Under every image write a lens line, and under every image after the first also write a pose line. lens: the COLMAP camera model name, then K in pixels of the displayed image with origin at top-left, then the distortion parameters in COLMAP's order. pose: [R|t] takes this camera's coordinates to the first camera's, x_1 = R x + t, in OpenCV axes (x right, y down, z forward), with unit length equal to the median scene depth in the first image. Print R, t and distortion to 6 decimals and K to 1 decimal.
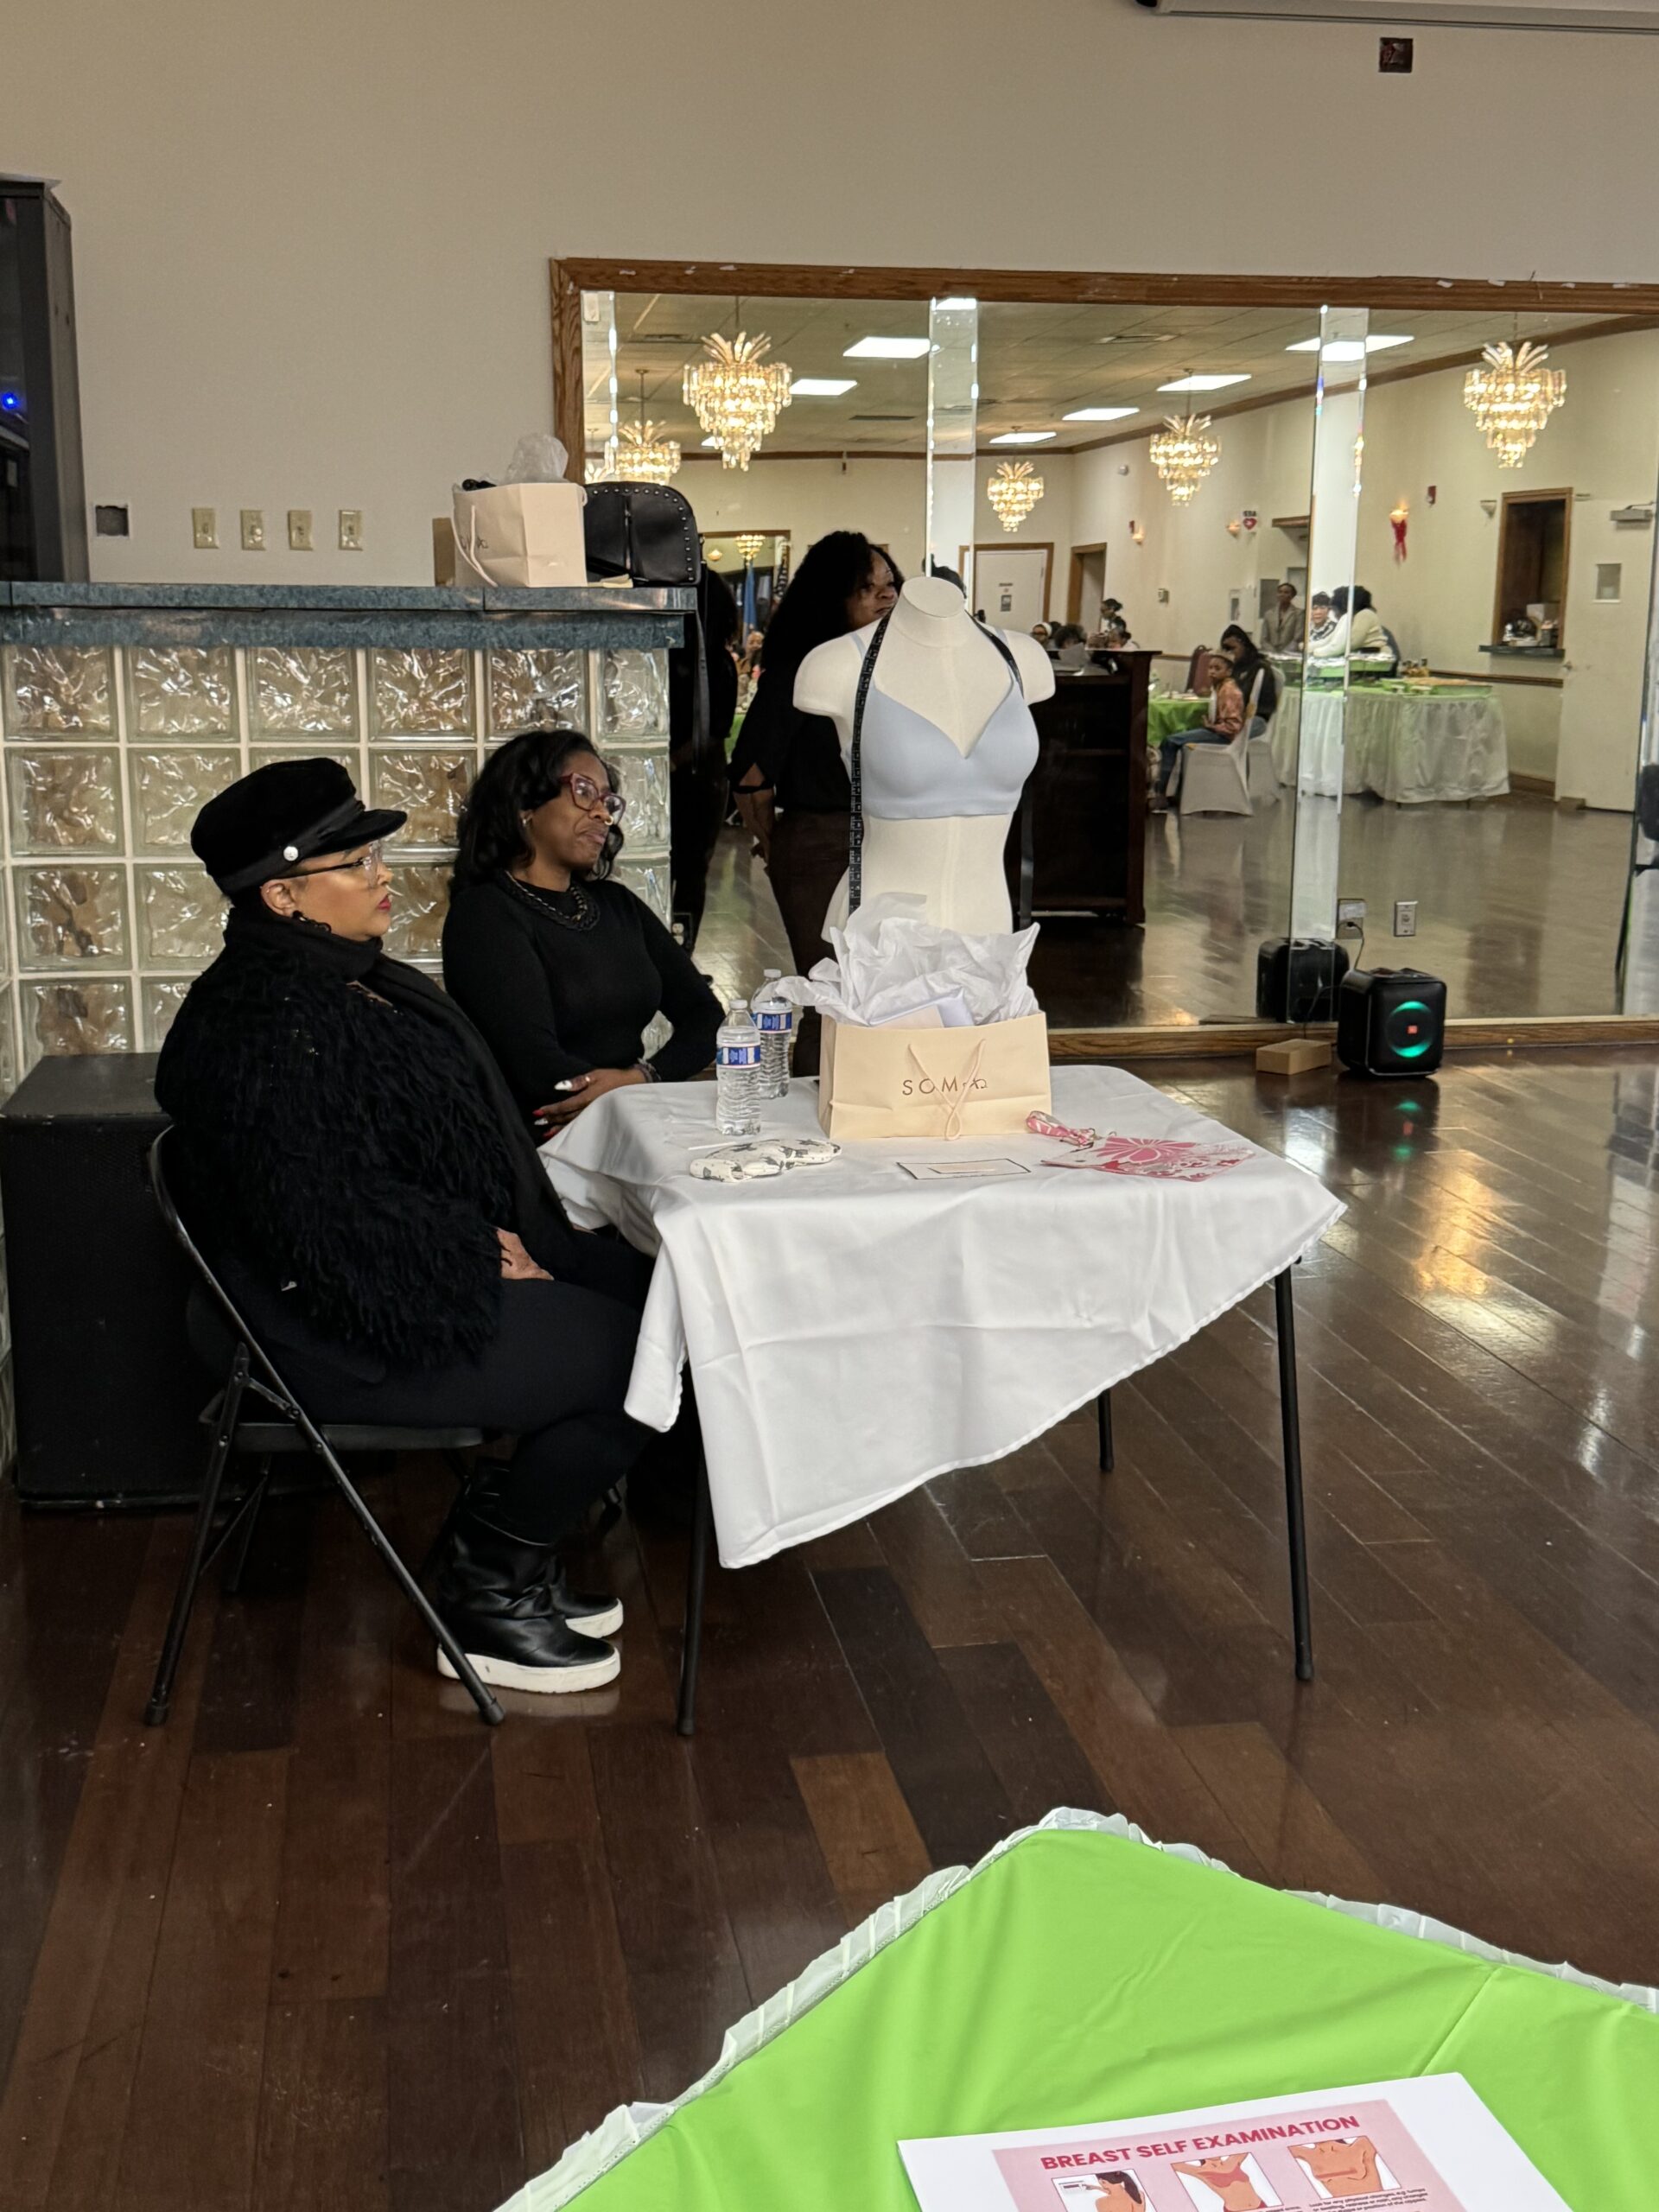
lens RADIAL K [[2490.5, 0, 829.5], [0, 2490.5, 1106.0], [0, 0, 1]] dist [0.218436, -0.498569]
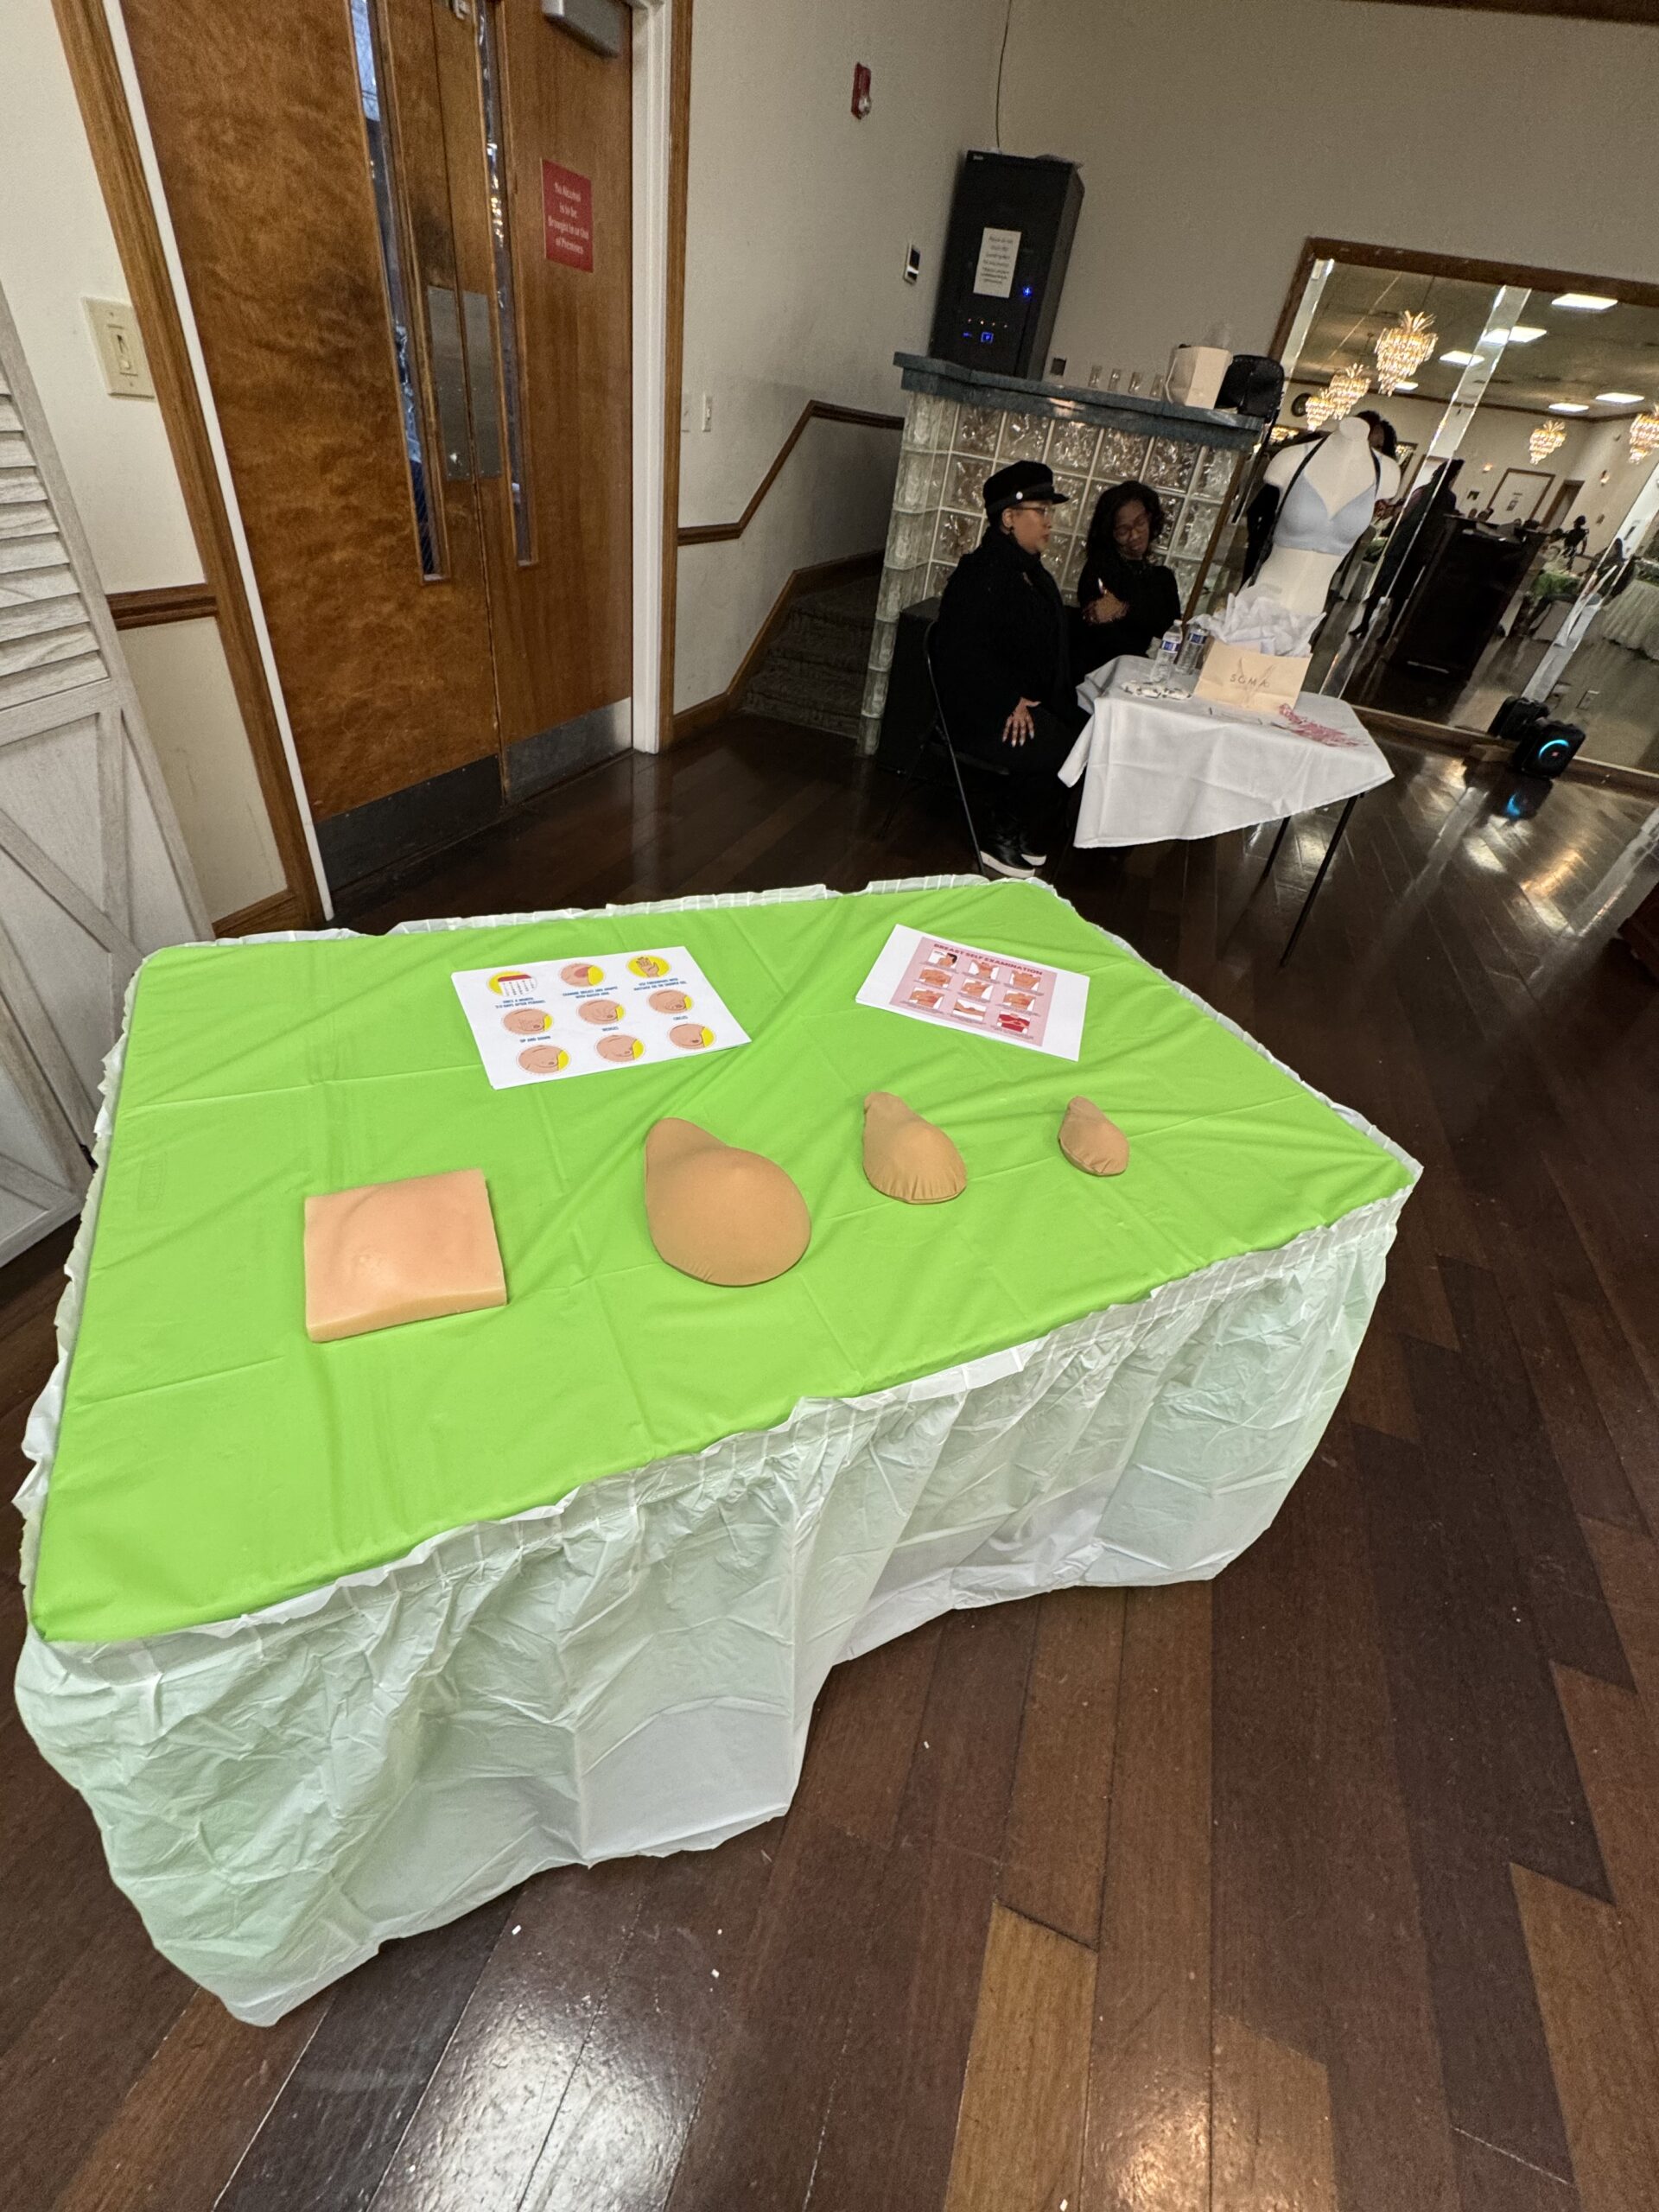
lens RADIAL K [[892.4, 0, 829.5], [0, 892.4, 1106.0], [0, 0, 1]] dist [0.010195, -0.000055]
pose [[0.860457, 0.403624, -0.310970, 0.127969], [-0.235149, 0.856004, 0.460393, 0.038303], [0.452017, -0.323024, 0.831466, -0.005001]]
